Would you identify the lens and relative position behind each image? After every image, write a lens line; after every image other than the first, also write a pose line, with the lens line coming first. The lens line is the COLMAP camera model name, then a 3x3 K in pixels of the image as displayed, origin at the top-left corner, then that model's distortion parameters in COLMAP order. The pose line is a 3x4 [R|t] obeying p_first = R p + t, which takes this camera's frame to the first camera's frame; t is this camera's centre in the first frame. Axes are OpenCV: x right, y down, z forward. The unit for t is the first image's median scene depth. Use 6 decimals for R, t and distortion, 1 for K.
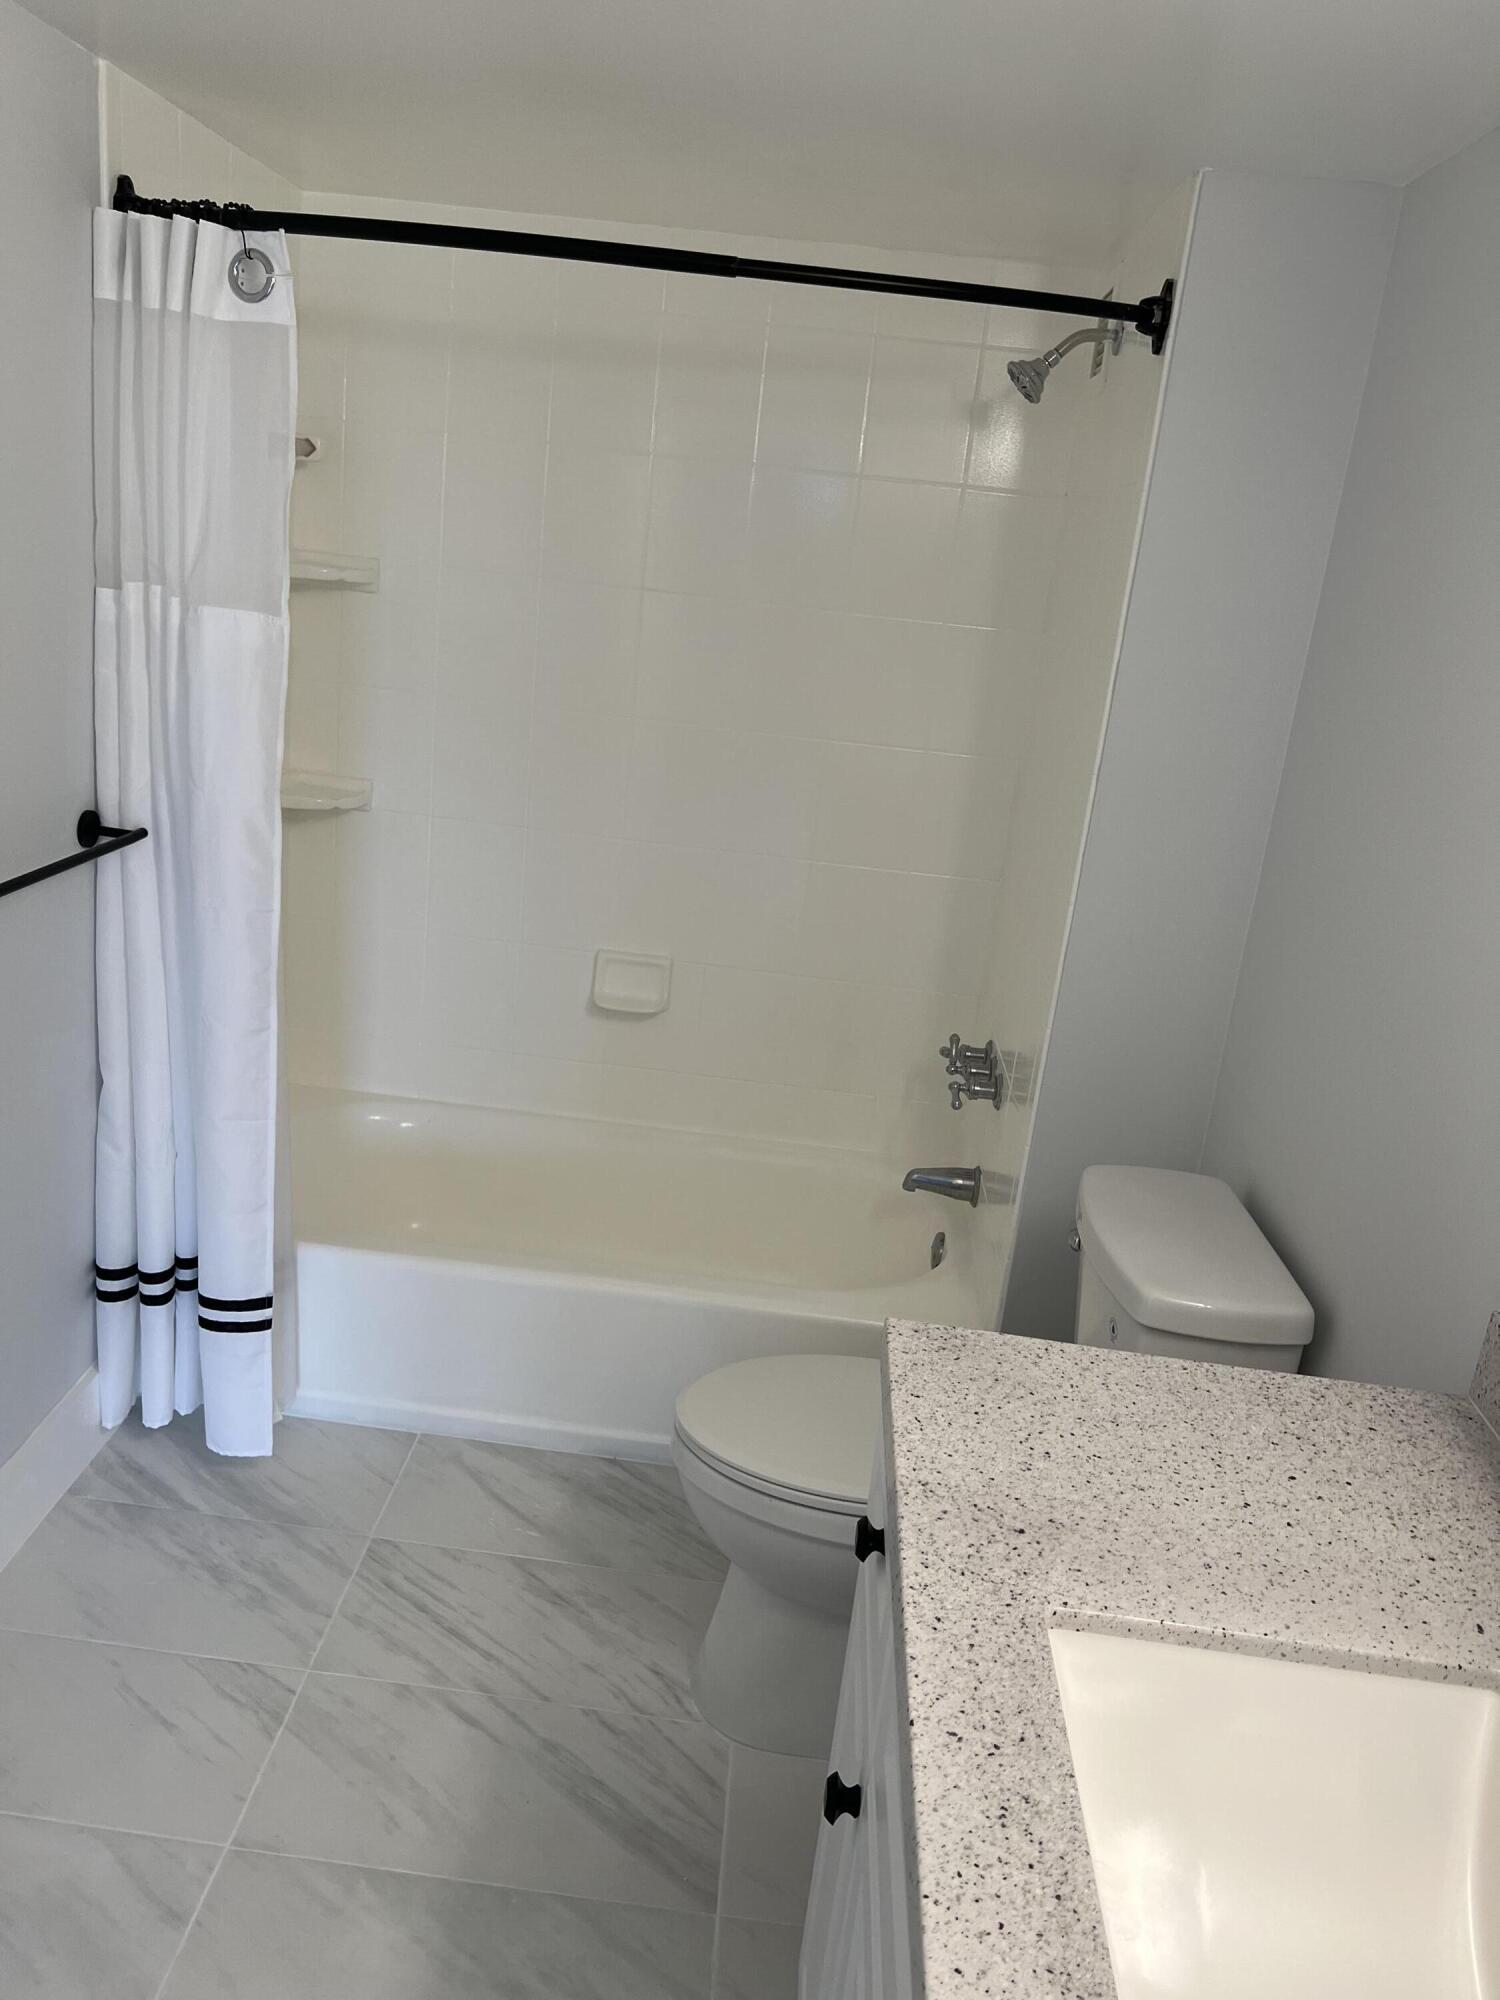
lens RADIAL K [[1511.3, 0, 746.4], [0, 1511.3, 988.5], [0, 0, 1]] dist [0.048138, -0.046211]
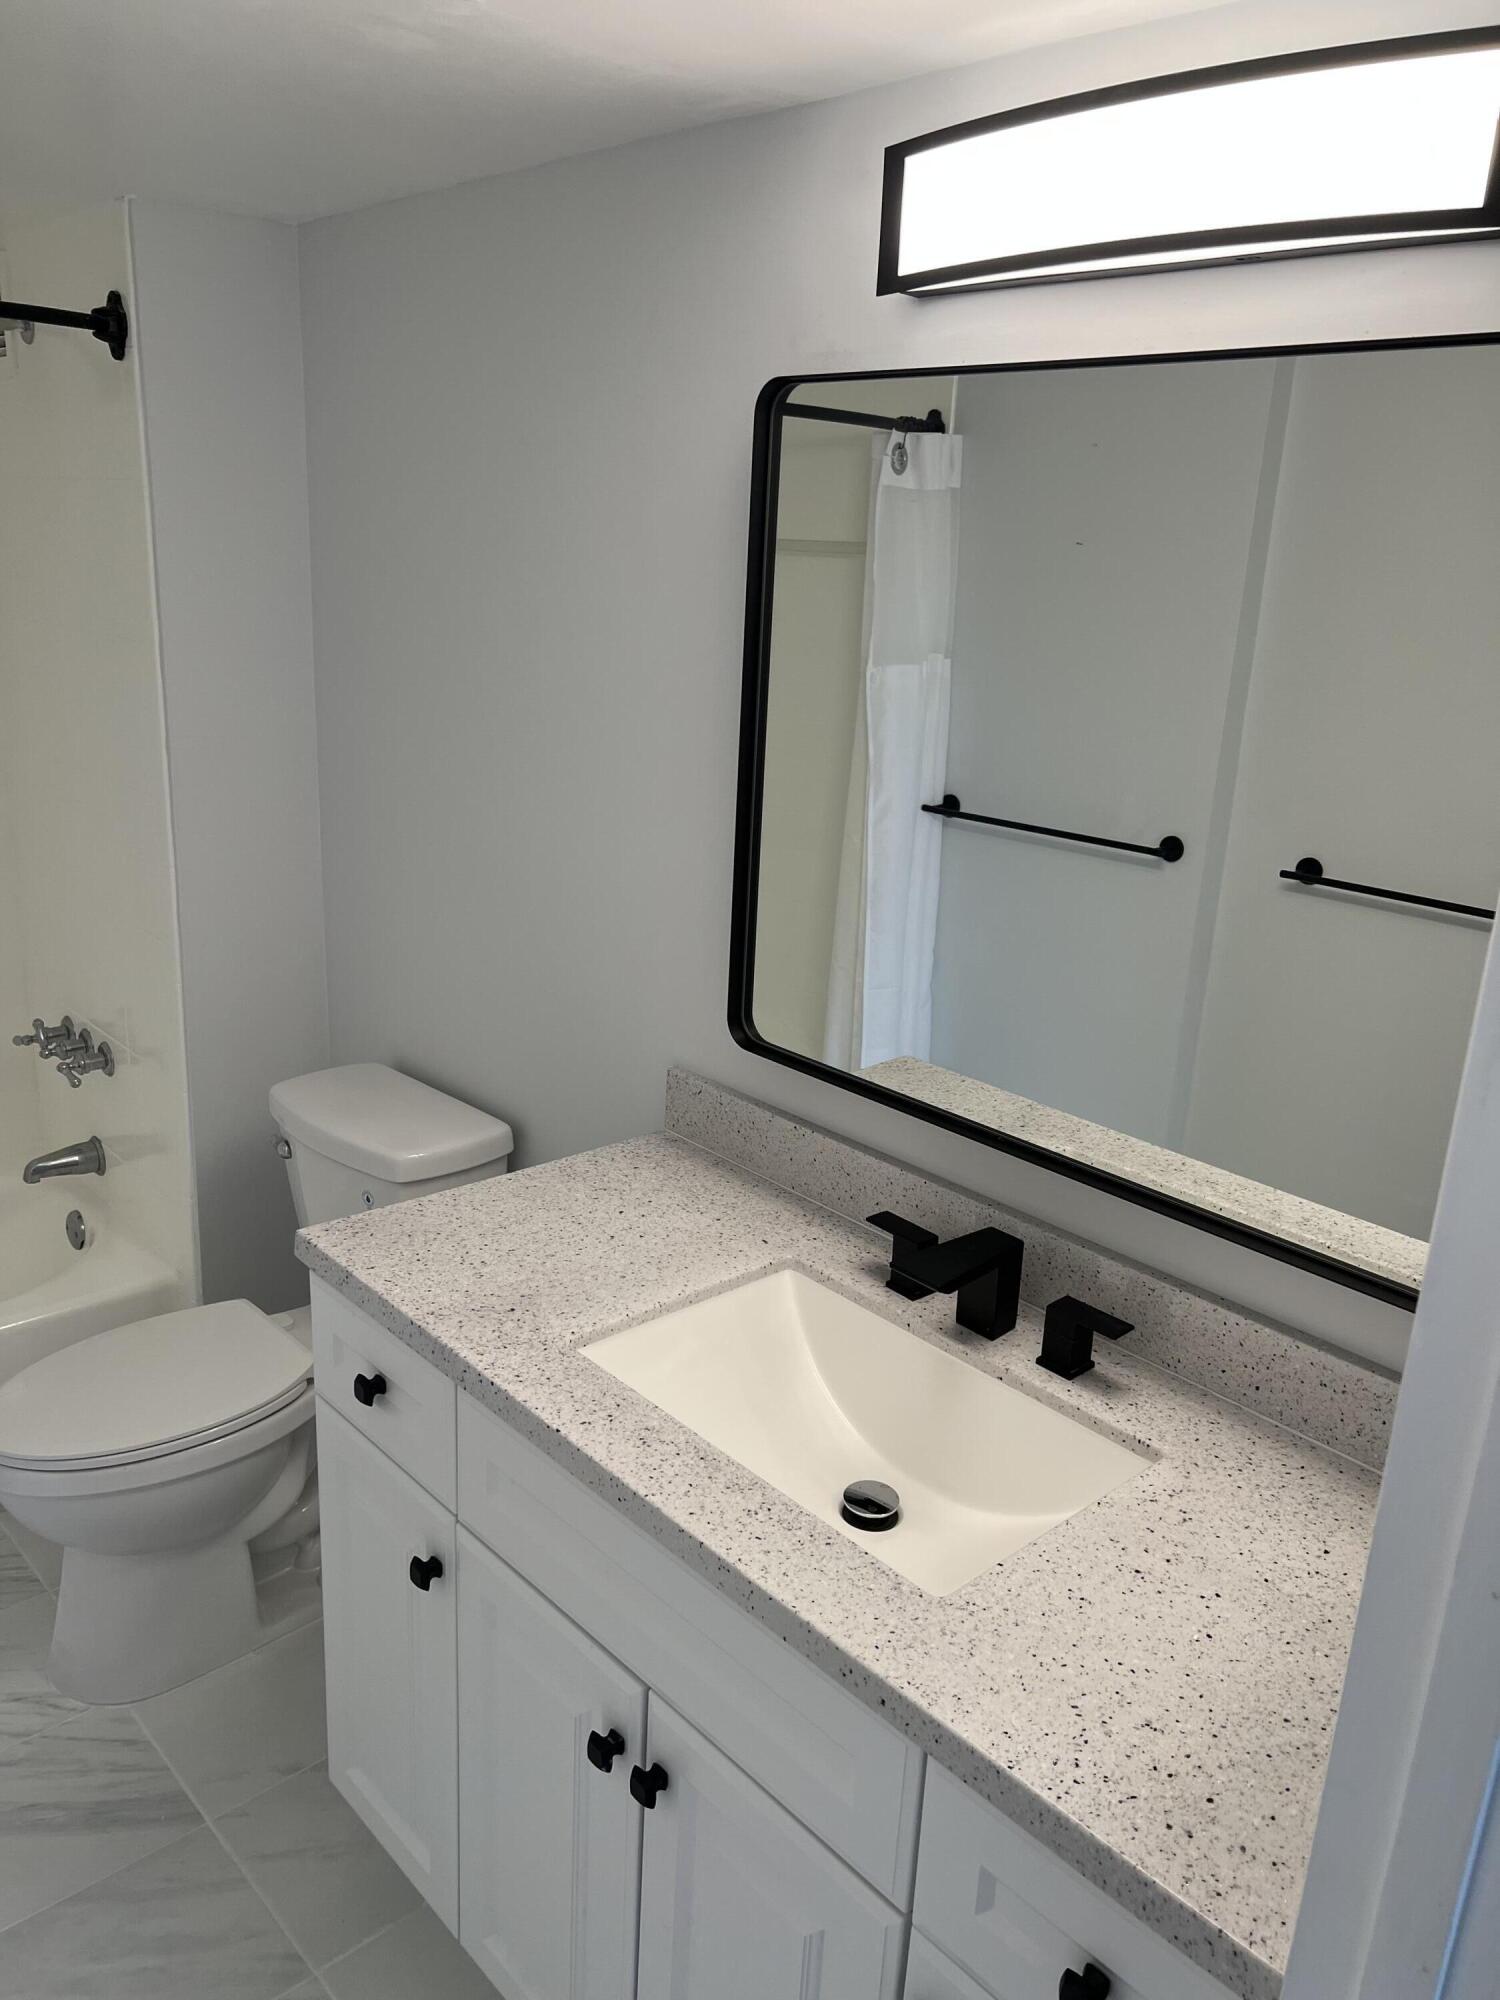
lens RADIAL K [[1511.3, 0, 748.8], [0, 1511.3, 1006.9], [0, 0, 1]] dist [0.048138, -0.046211]
pose [[0.686403, -0.275360, 0.673073, -0.441304], [0.227461, 0.960396, 0.160940, -0.067786], [-0.690733, 0.042628, 0.721852, -0.129984]]
